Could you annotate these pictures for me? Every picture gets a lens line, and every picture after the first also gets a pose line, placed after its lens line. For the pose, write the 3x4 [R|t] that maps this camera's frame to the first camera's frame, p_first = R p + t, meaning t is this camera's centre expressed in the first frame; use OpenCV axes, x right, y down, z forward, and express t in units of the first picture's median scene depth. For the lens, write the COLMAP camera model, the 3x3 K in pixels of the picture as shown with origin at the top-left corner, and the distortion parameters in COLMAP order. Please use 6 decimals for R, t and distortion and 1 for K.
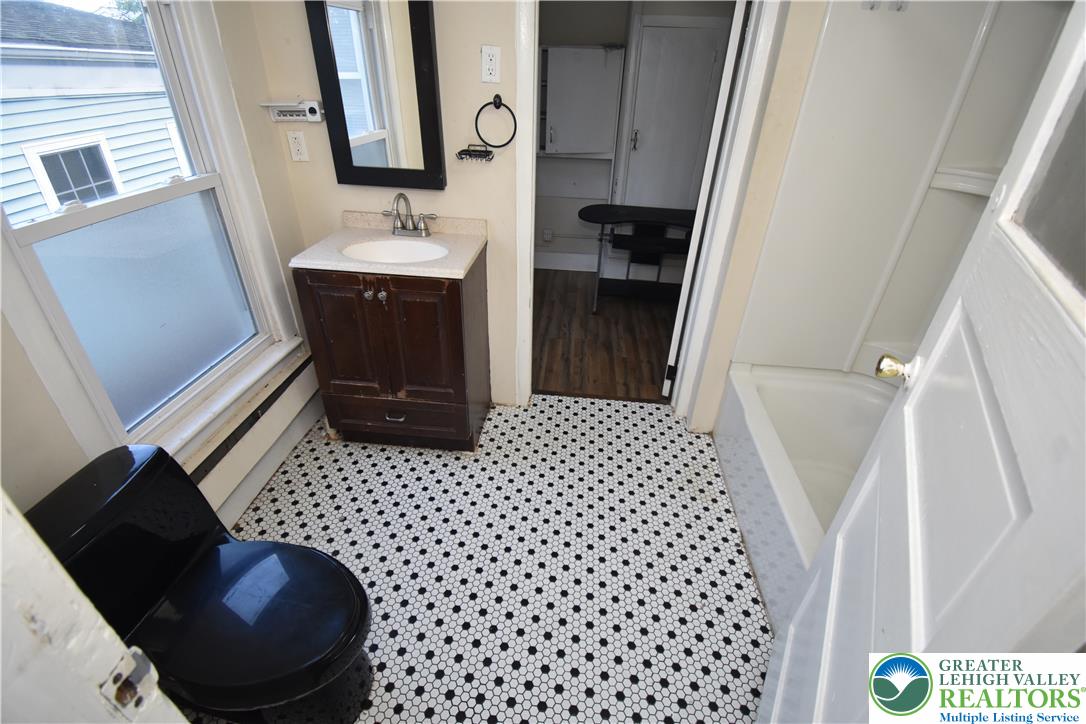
lens RADIAL K [[495.2, 0, 543.6], [0, 495.2, 362.1], [0, 0, 1]] dist [0.031203, -0.004126]
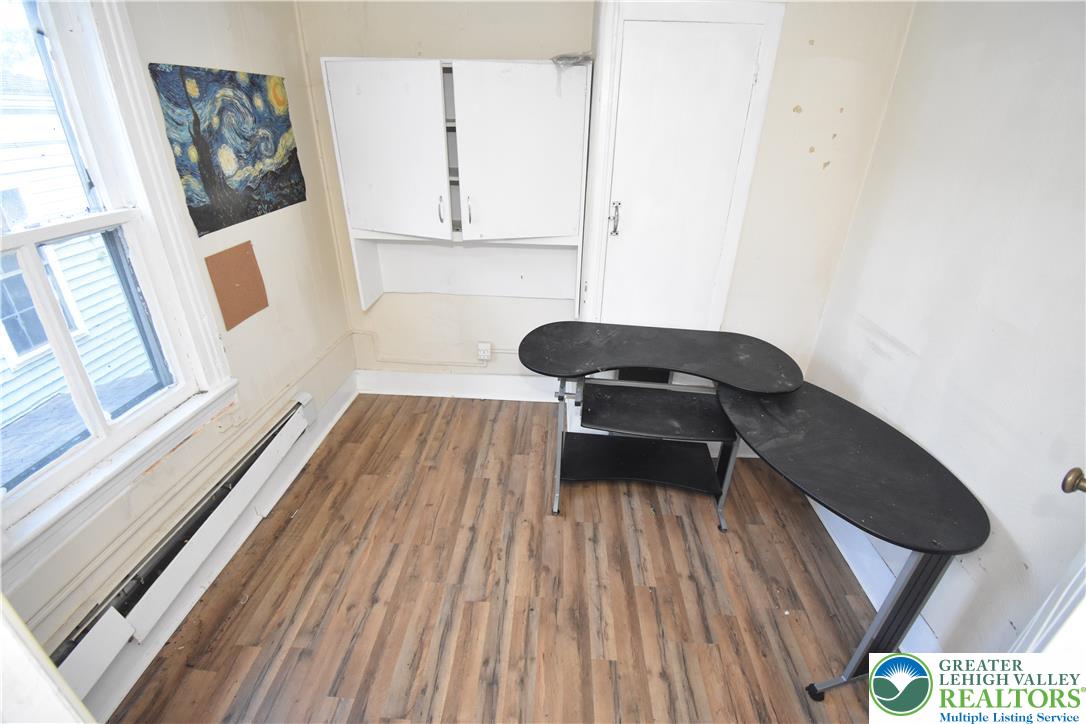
lens RADIAL K [[495.2, 0, 541.3], [0, 495.2, 359.5], [0, 0, 1]] dist [0.031203, -0.004126]
pose [[0.999293, -0.025213, 0.027906, 0.079736], [0.026965, 0.997566, -0.064300, -0.252502], [-0.026217, 0.065007, 0.997540, 0.450937]]
